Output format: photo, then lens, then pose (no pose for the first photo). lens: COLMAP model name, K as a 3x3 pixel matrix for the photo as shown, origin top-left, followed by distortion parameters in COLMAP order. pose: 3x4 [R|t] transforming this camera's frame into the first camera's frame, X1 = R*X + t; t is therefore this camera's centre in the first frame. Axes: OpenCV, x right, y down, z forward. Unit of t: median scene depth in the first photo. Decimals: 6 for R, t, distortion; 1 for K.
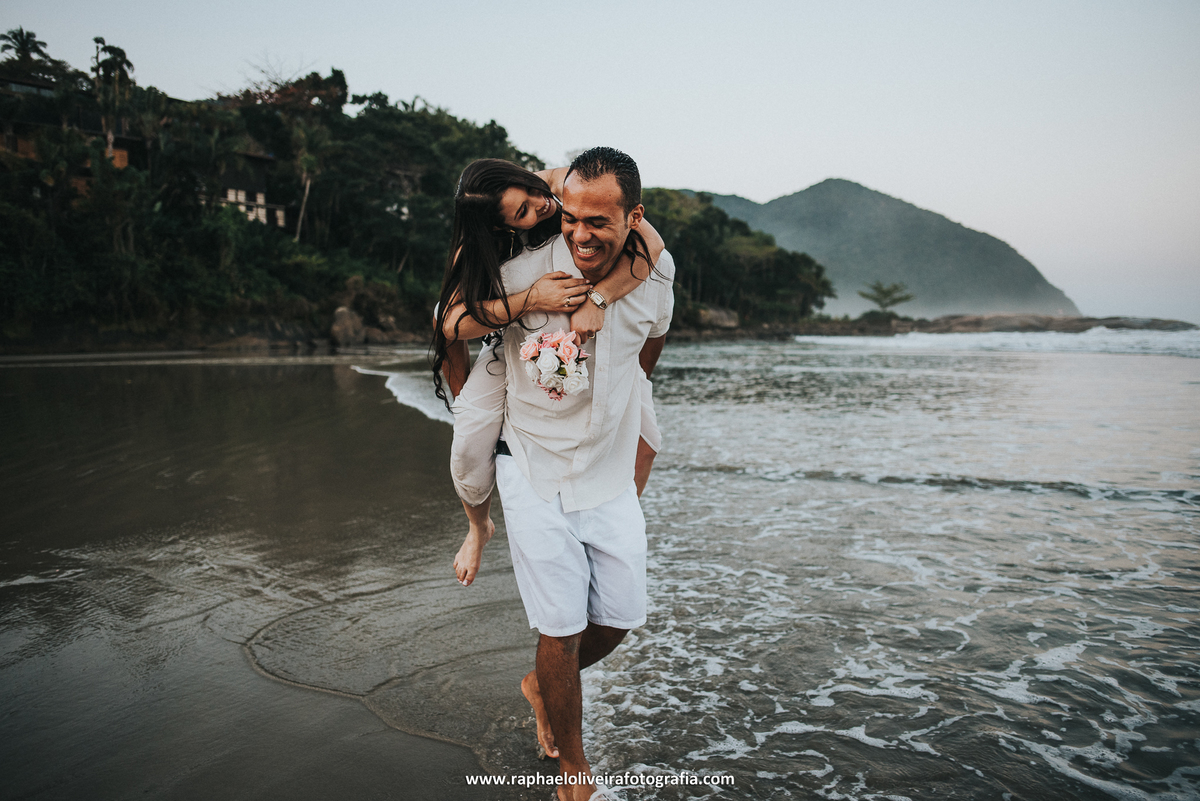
lens RADIAL K [[829.0, 0, 606.7], [0, 829.0, 394.8], [0, 0, 1]] dist [-0.048445, 0.025446]
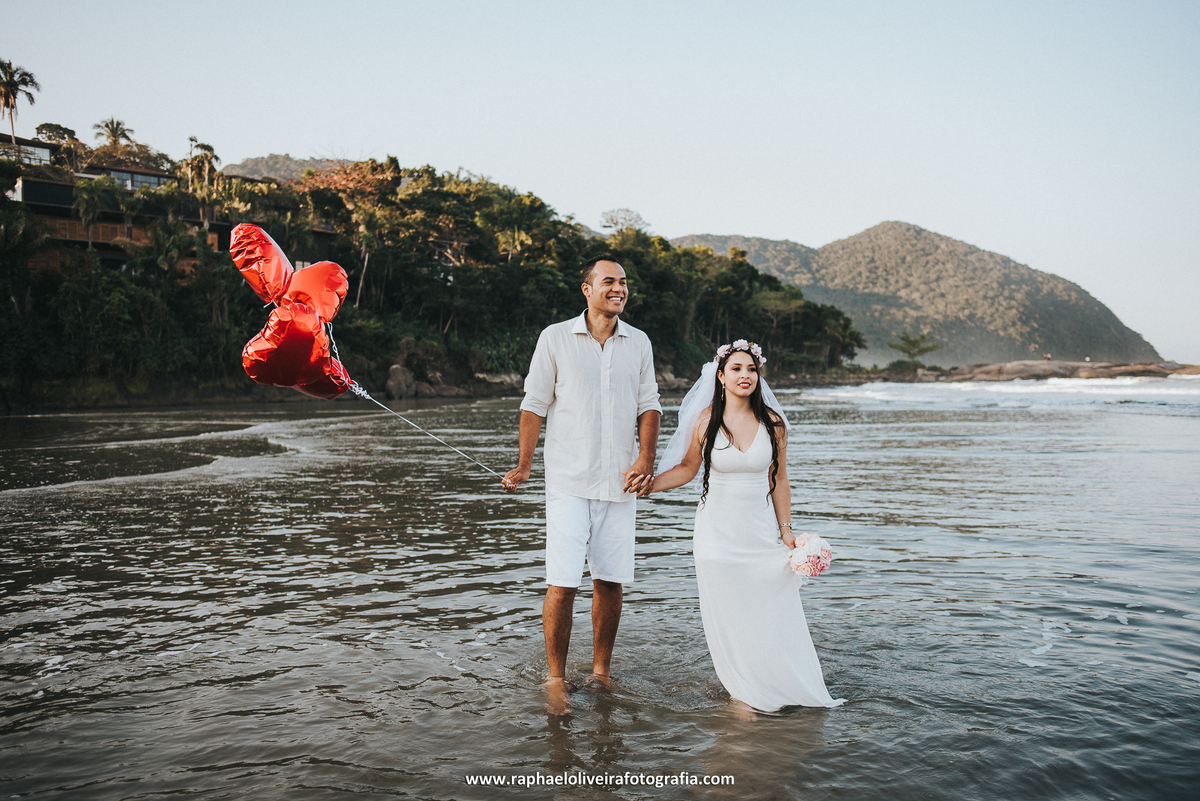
lens RADIAL K [[829.0, 0, 594.8], [0, 829.0, 398.4], [0, 0, 1]] dist [-0.048445, 0.025446]
pose [[0.997818, -0.008664, -0.065448, 0.024296], [0.004816, 0.998263, -0.058720, 0.007690], [0.065843, 0.058277, 0.996127, -0.101179]]
